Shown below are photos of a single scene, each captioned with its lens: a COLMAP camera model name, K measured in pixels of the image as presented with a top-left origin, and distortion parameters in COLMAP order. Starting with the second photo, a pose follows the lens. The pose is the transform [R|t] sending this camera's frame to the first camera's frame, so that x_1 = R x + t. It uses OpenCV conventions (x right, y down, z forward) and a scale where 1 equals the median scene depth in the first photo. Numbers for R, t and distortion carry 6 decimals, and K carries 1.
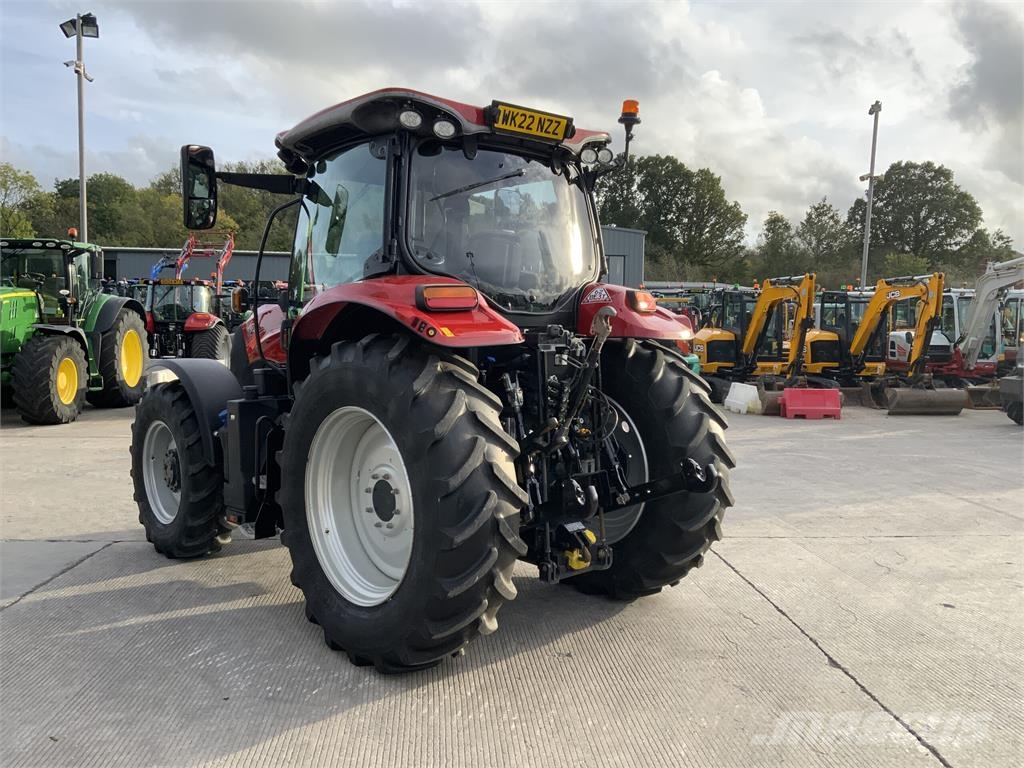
lens RADIAL K [[848.4, 0, 513.7], [0, 848.4, 381.1], [0, 0, 1]] dist [0.039641, -0.084149]
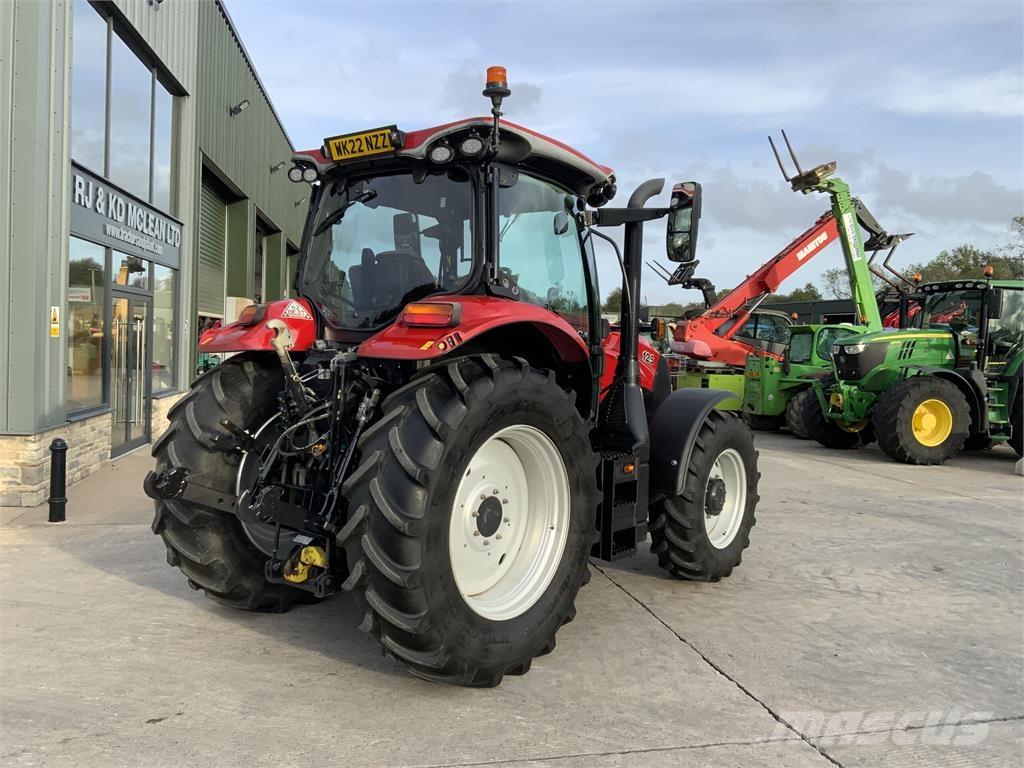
lens RADIAL K [[848.4, 0, 513.8], [0, 848.4, 379.7], [0, 0, 1]] dist [0.039641, -0.084149]
pose [[0.169949, 0.038529, -0.984699, 1.068105], [-0.101382, 0.994617, 0.021419, -0.061794], [0.980224, 0.096191, 0.172940, 1.022688]]
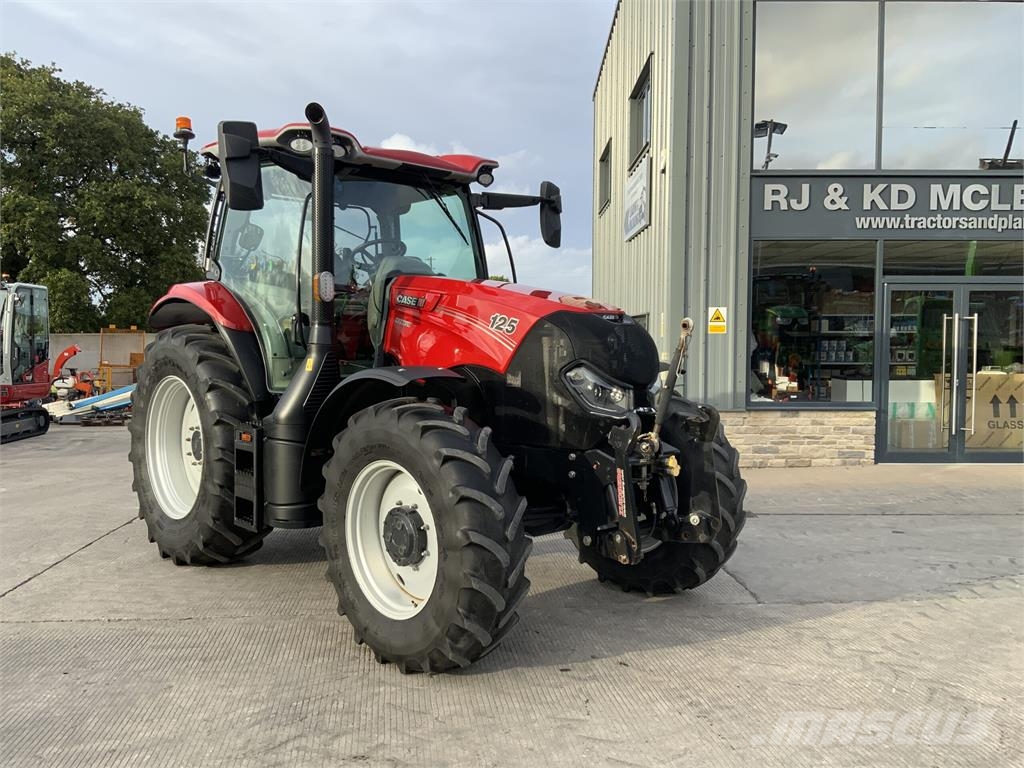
lens RADIAL K [[848.4, 0, 507.1], [0, 848.4, 384.1], [0, 0, 1]] dist [0.039641, -0.084149]
pose [[-0.999832, -0.009650, -0.015572, -0.311592], [-0.011509, 0.992203, 0.124101, -0.142549], [0.014253, 0.124259, -0.992147, 2.444155]]
